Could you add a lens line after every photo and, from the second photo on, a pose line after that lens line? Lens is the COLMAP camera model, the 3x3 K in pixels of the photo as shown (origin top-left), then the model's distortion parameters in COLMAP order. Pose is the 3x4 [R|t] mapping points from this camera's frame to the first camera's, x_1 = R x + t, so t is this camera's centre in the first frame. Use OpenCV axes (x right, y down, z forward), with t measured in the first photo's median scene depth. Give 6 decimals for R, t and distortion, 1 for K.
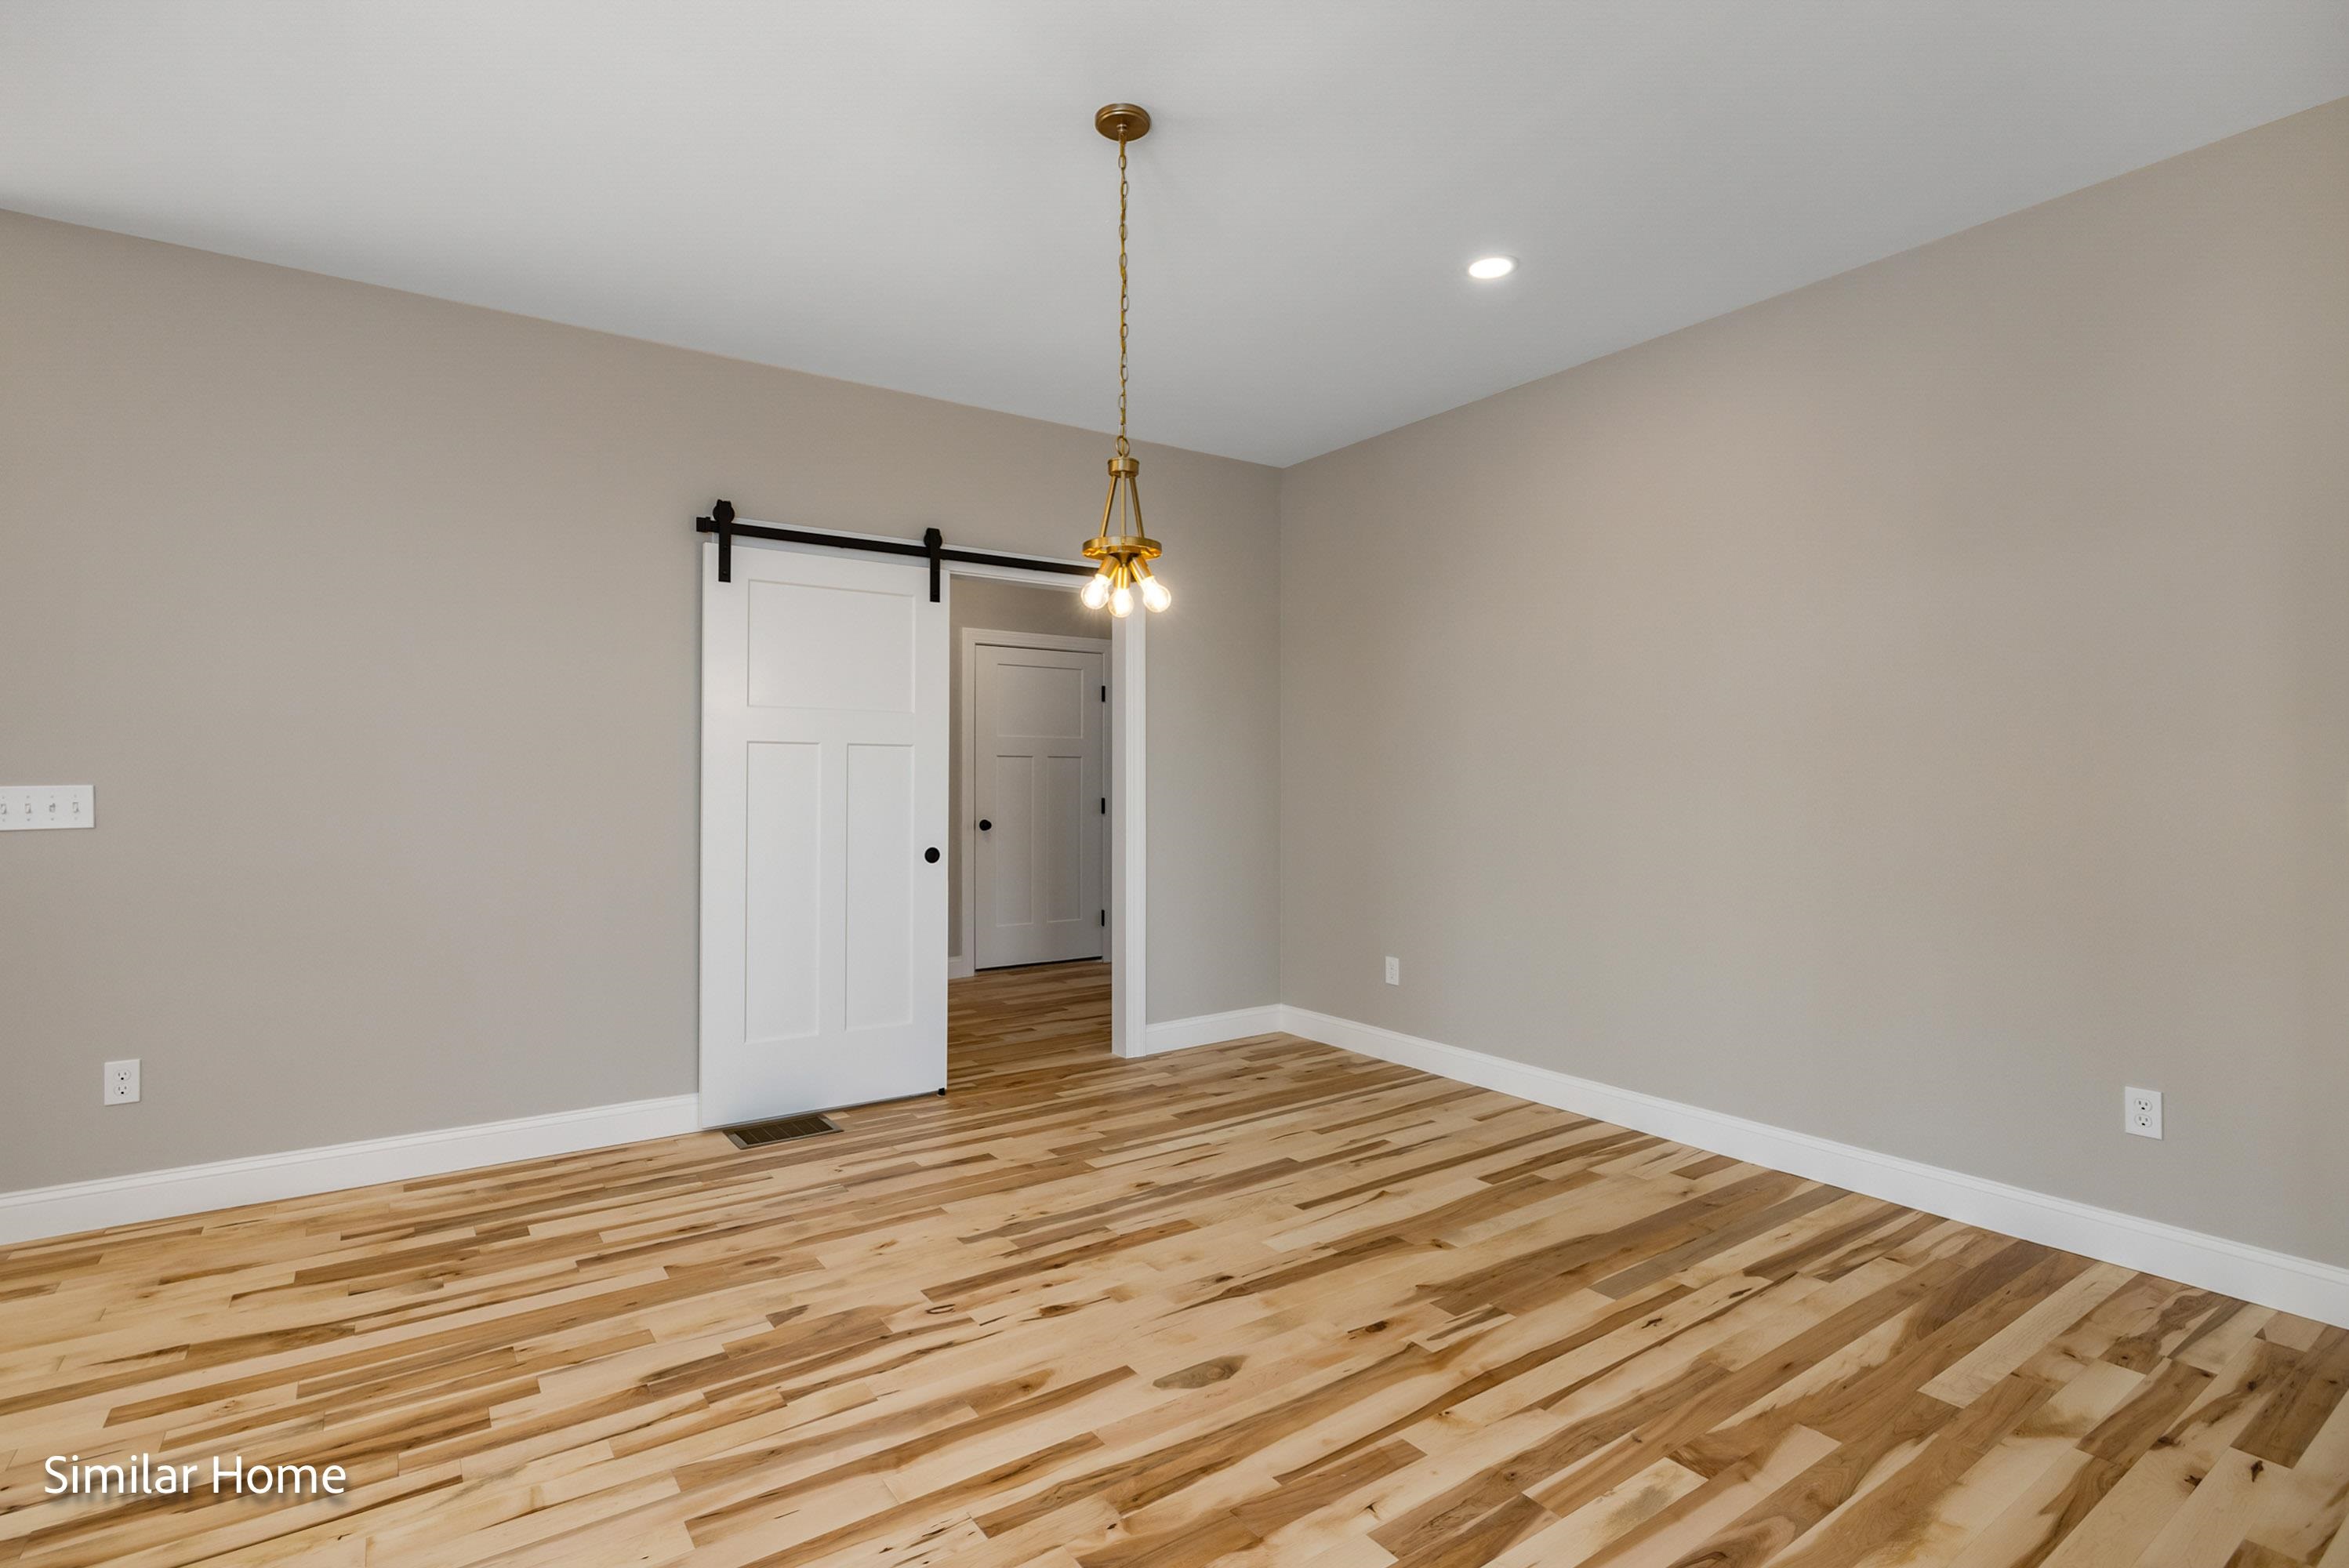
lens RADIAL K [[1124.2, 0, 1179.6], [0, 1124.2, 772.7], [0, 0, 1]] dist [-0.001903, 0.000306]
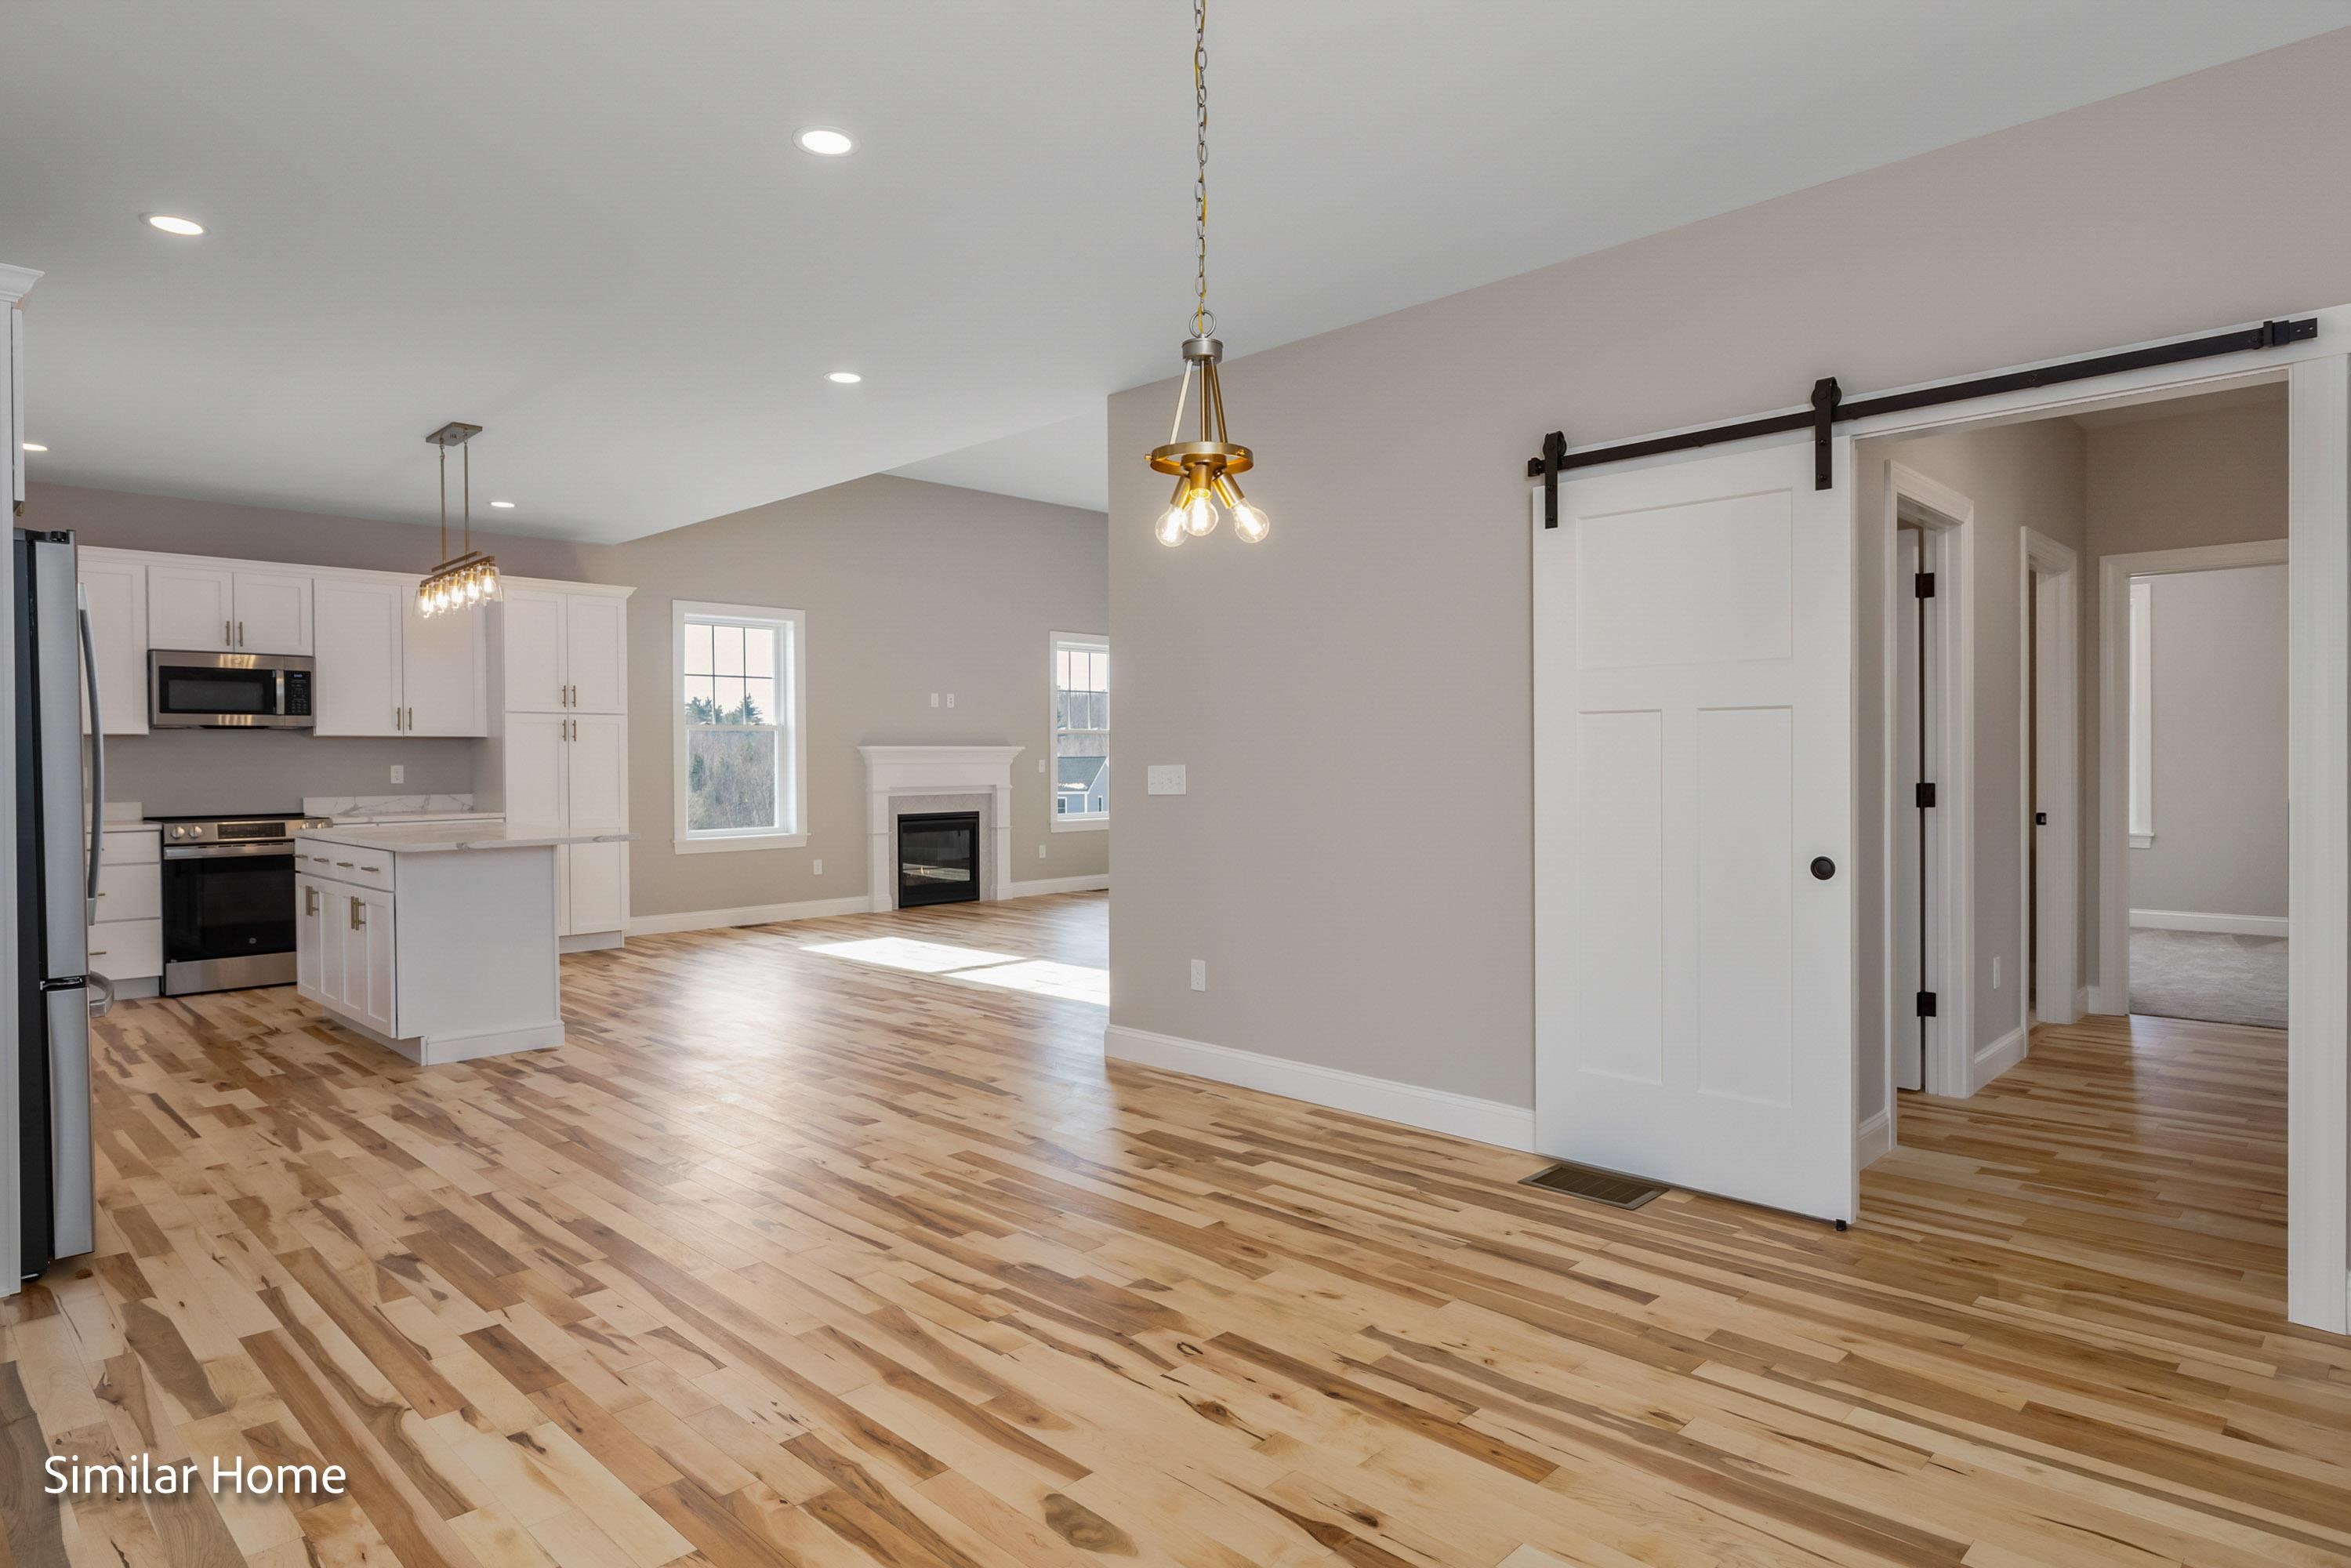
lens RADIAL K [[1335.2, 0, 1181.6], [0, 1335.2, 774.8], [0, 0, 1]] dist [-0.000102, 0.000210]
pose [[0.176891, 0.007971, -0.984198, 0.704300], [0.013956, 0.999846, 0.010606, 0.005393], [0.984131, -0.015612, 0.176753, 0.685665]]
